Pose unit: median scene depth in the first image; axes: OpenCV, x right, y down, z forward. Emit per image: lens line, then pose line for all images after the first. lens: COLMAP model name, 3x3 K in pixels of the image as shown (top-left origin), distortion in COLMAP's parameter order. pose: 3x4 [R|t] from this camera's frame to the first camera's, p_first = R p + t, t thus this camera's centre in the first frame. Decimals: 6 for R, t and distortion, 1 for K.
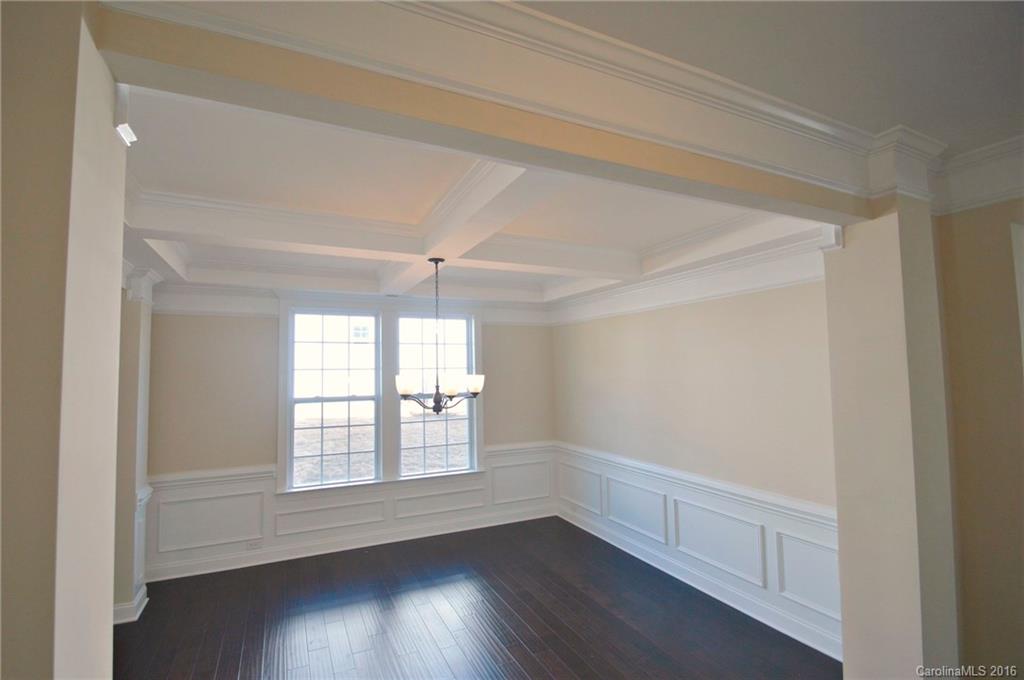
lens RADIAL K [[455.9, 0, 485.6], [0, 455.9, 344.6], [0, 0, 1]] dist [0.014616, -0.018814]
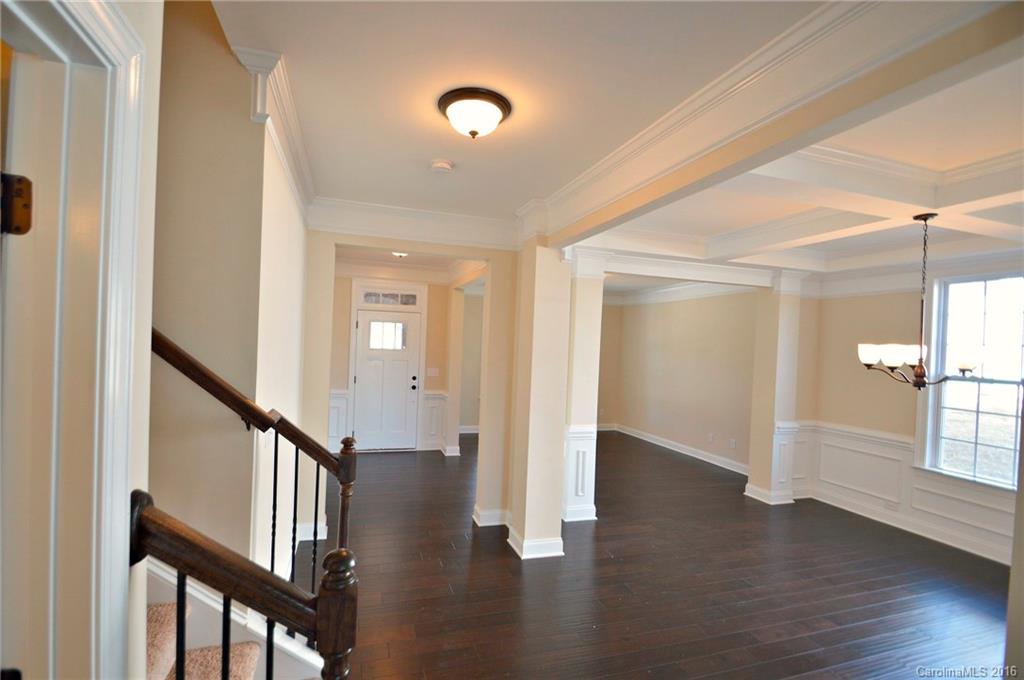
lens RADIAL K [[455.9, 0, 485.6], [0, 455.9, 344.6], [0, 0, 1]] dist [0.014616, -0.018814]
pose [[-0.127872, 0.013678, -0.991696, 0.591710], [0.021907, 0.999700, 0.010964, 0.022803], [0.991549, -0.020323, -0.128134, 0.175371]]
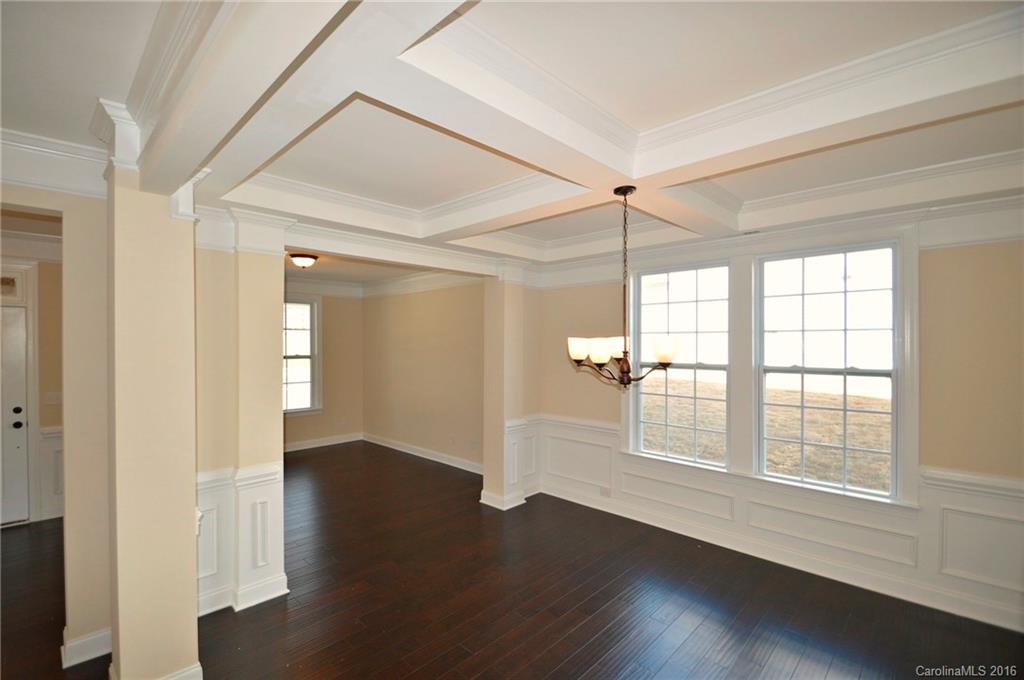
lens RADIAL K [[455.9, 0, 485.6], [0, 455.9, 344.6], [0, 0, 1]] dist [0.014616, -0.018814]
pose [[0.346496, 0.018732, -0.937864, 0.366242], [0.052516, 0.997845, 0.039333, 0.022700], [0.936580, -0.062882, 0.344765, 0.331868]]
